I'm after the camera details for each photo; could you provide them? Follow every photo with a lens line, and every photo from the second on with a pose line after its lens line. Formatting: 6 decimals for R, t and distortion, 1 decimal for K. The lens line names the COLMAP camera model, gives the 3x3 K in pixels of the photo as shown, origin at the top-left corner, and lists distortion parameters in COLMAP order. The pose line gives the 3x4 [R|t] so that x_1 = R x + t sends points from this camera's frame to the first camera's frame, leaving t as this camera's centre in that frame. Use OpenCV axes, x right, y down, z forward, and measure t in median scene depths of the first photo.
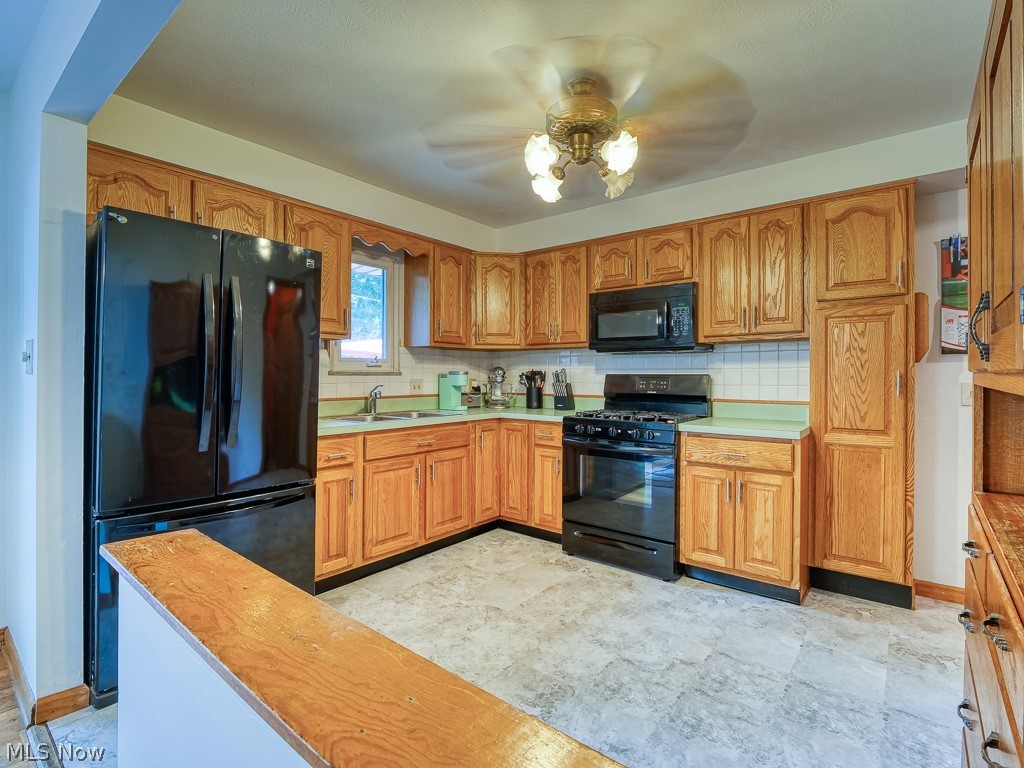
lens RADIAL K [[503.3, 0, 514.2], [0, 503.3, 376.6], [0, 0, 1]] dist [-0.000026, -0.001309]
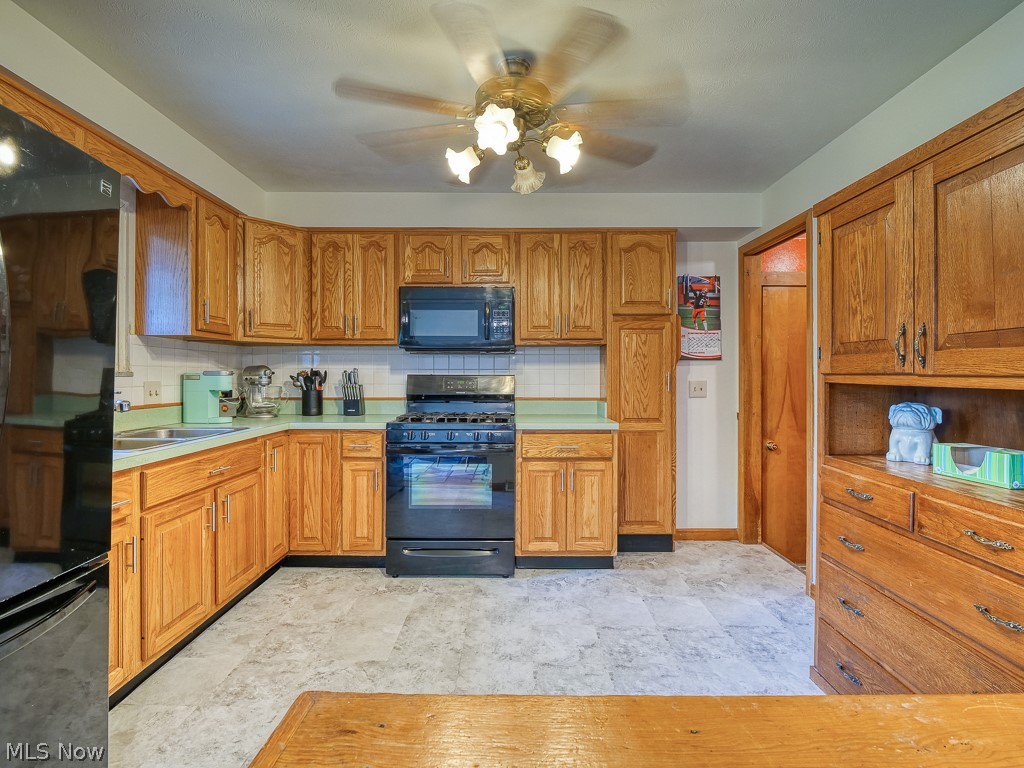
lens RADIAL K [[503.3, 0, 514.2], [0, 503.3, 376.6], [0, 0, 1]] dist [-0.000026, -0.001309]
pose [[0.780228, -0.003583, 0.625485, -0.291658], [0.002646, 0.999994, 0.002428, -0.003452], [-0.625490, -0.000239, 0.780232, 0.174980]]
